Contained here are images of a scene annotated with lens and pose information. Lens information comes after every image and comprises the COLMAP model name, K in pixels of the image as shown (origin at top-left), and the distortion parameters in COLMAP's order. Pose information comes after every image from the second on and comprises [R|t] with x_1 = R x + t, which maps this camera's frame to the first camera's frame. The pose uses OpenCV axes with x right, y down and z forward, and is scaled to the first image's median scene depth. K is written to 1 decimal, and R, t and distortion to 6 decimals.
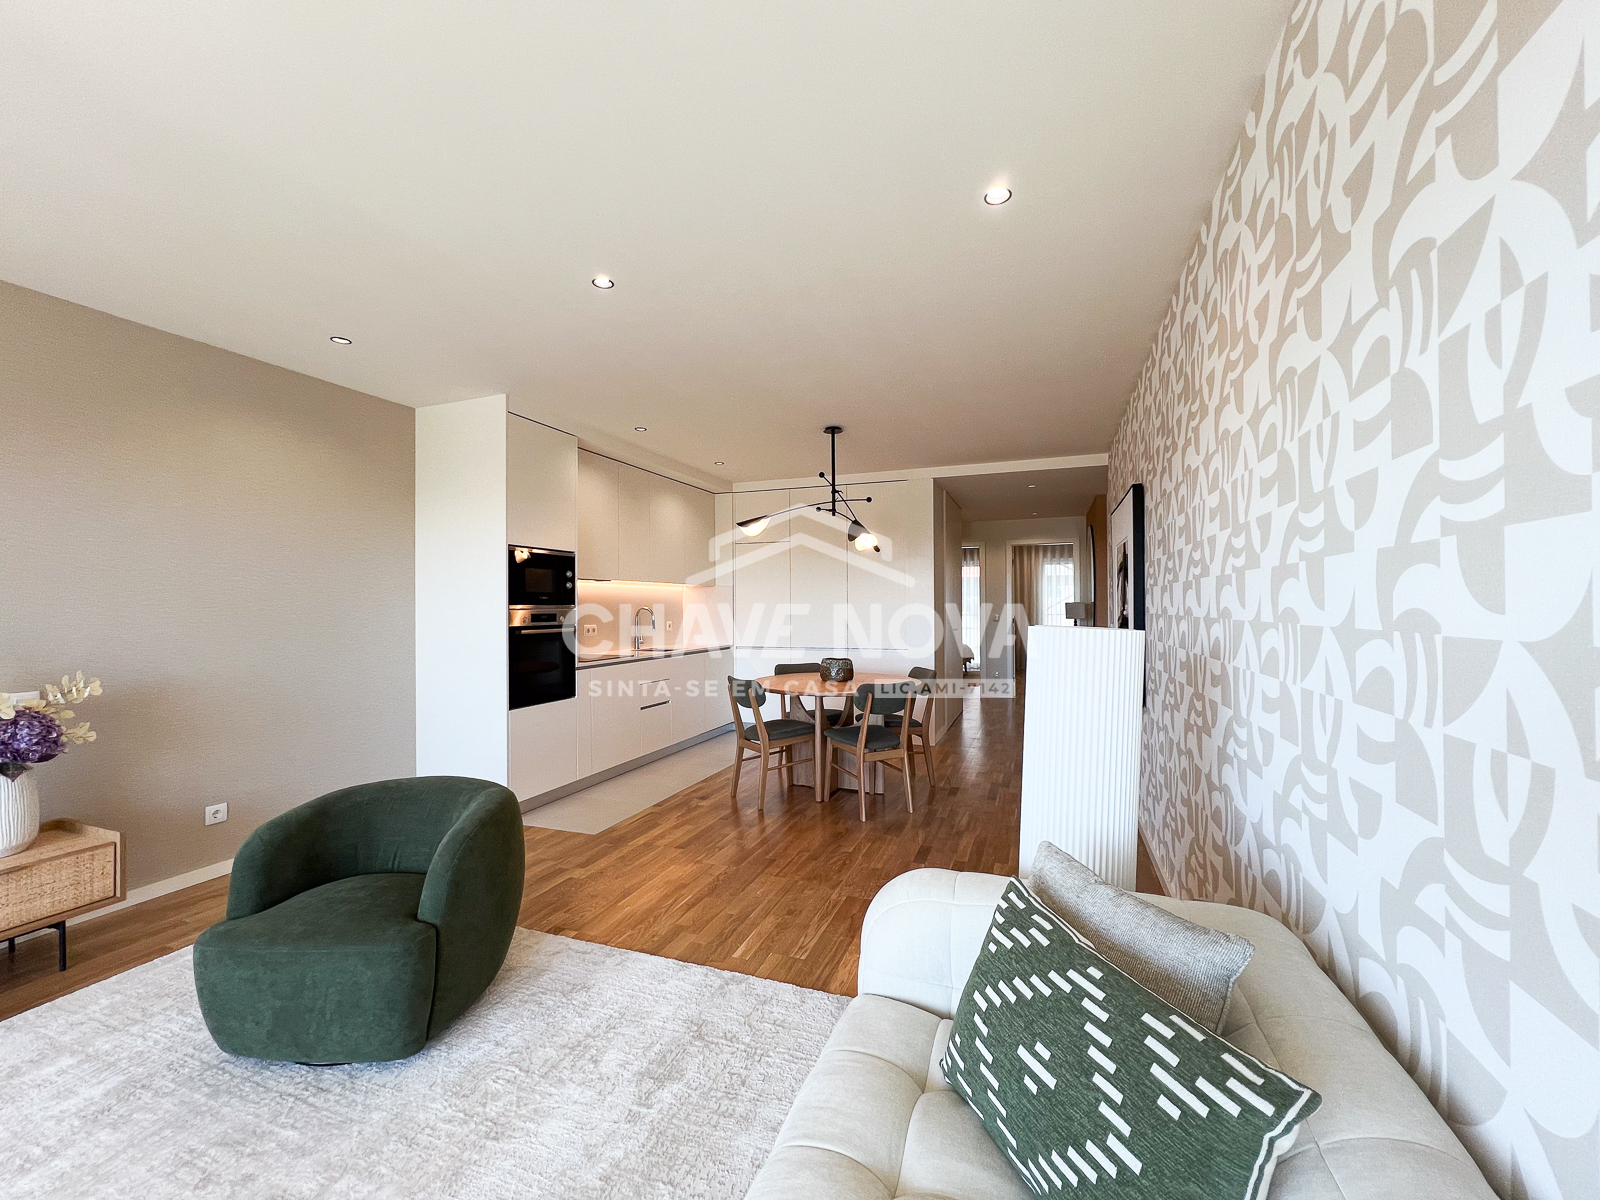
lens RADIAL K [[652.0, 0, 801.9], [0, 652.0, 604.6], [0, 0, 1]] dist [-0.000157, -0.000001]
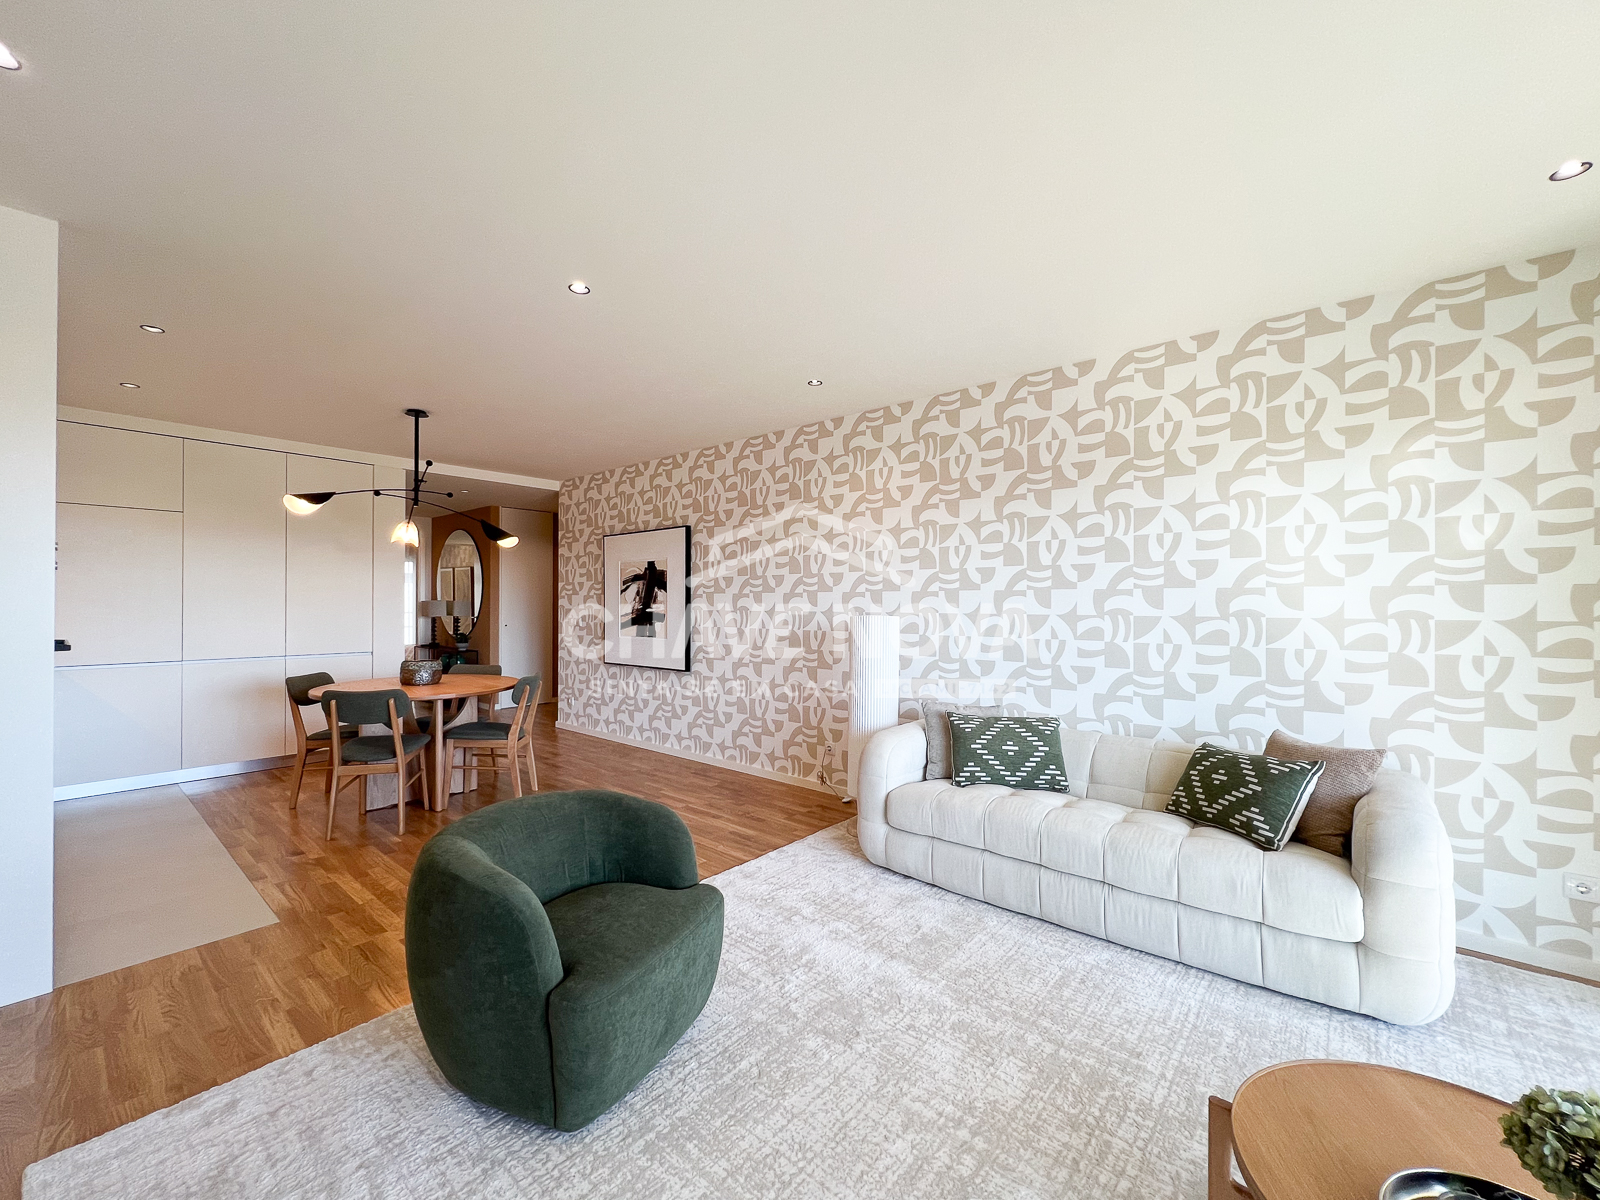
lens RADIAL K [[639.4, 0, 803.5], [0, 639.4, 612.4], [0, 0, 1]] dist [0.003249, 0.000164]
pose [[0.333783, -0.005302, 0.942635, -0.759218], [-0.005017, 0.999960, 0.007400, 0.005618], [-0.942636, -0.007199, 0.333743, 0.218265]]
